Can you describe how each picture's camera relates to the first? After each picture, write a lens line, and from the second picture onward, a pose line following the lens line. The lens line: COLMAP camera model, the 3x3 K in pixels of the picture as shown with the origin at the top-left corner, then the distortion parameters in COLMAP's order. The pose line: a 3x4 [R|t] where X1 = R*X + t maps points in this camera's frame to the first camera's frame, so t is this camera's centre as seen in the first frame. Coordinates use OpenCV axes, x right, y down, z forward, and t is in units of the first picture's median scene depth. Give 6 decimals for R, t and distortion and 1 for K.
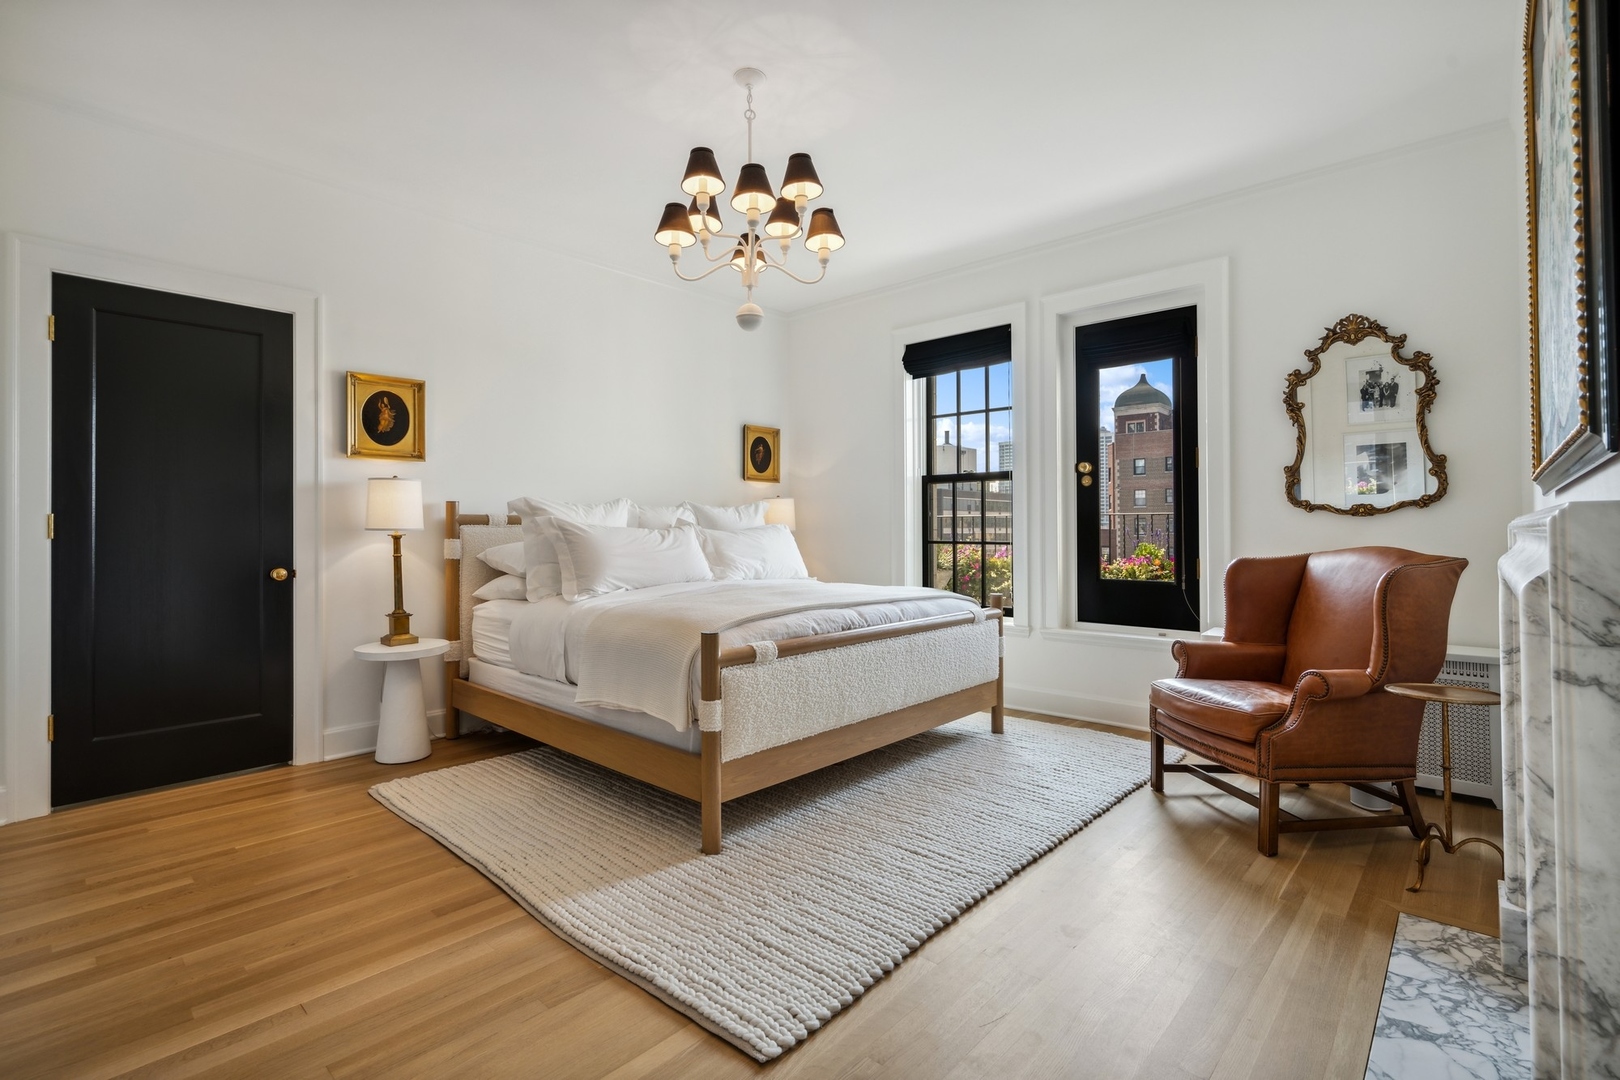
lens RADIAL K [[741.8, 0, 805.0], [0, 741.8, 530.4], [0, 0, 1]] dist [-0.003758, 0.001242]
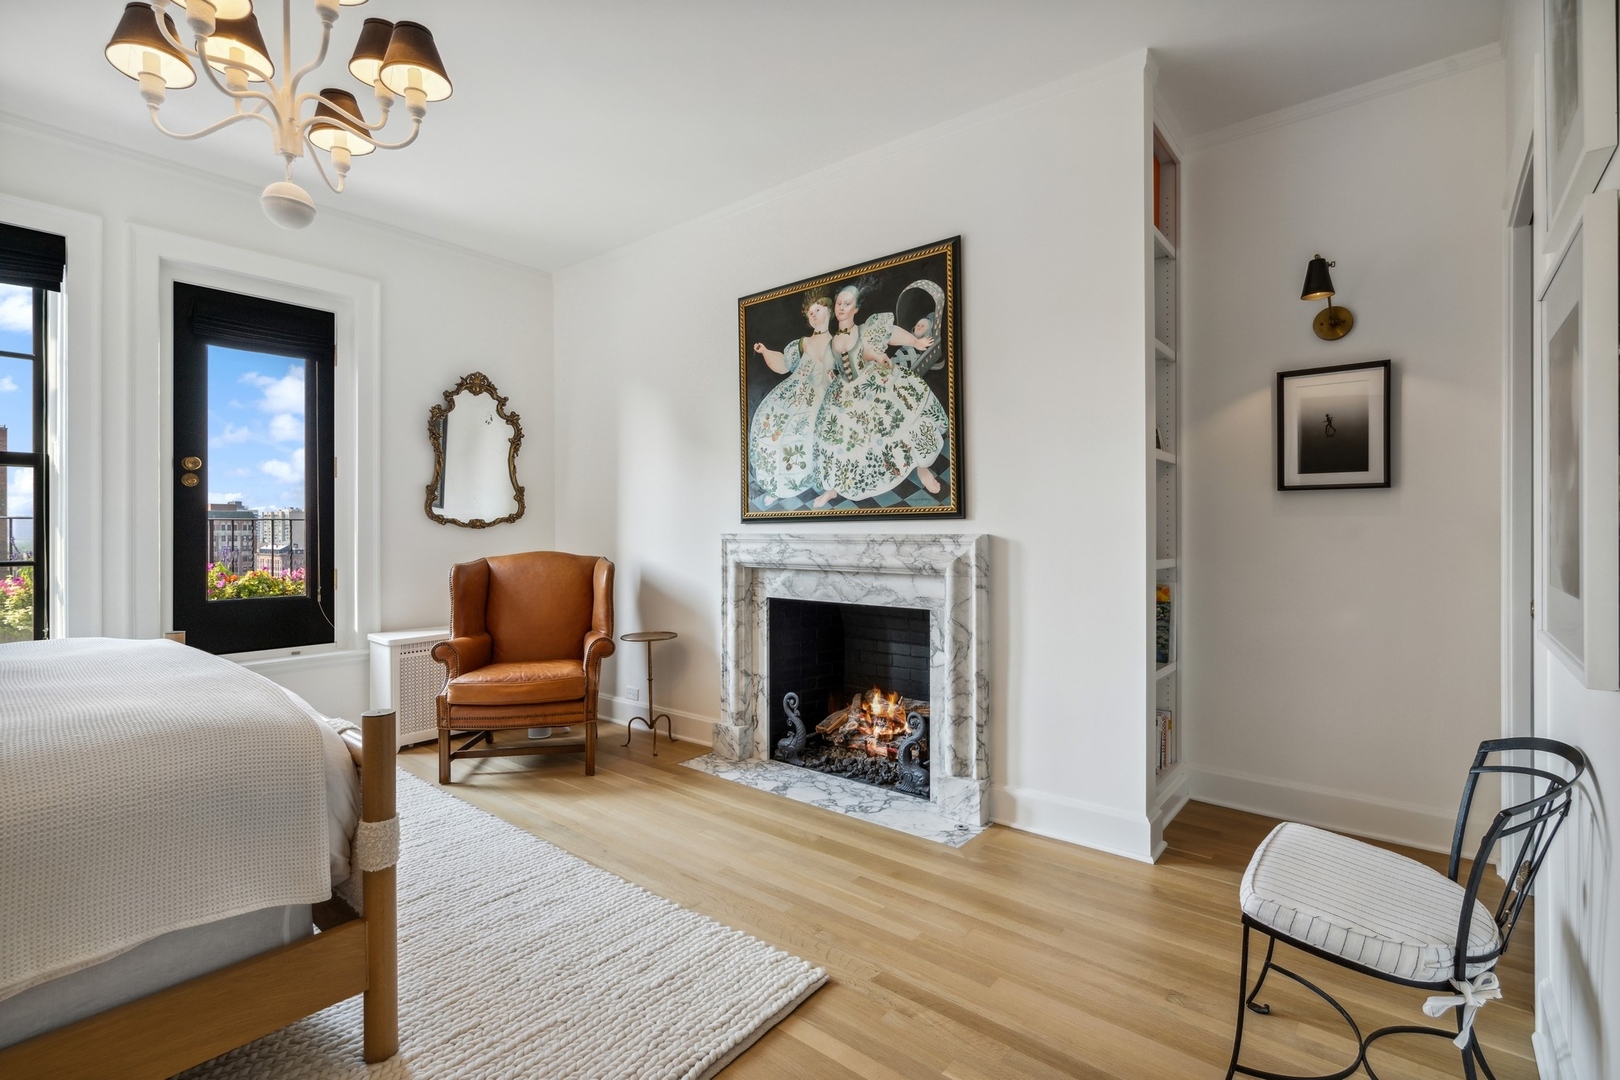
lens RADIAL K [[741.8, 0, 805.0], [0, 741.8, 530.4], [0, 0, 1]] dist [-0.003758, 0.001242]
pose [[-0.047155, 0.002434, 0.998885, -0.603026], [0.002526, 0.999994, -0.002318, -0.011987], [-0.998884, 0.002414, -0.047161, 0.513144]]
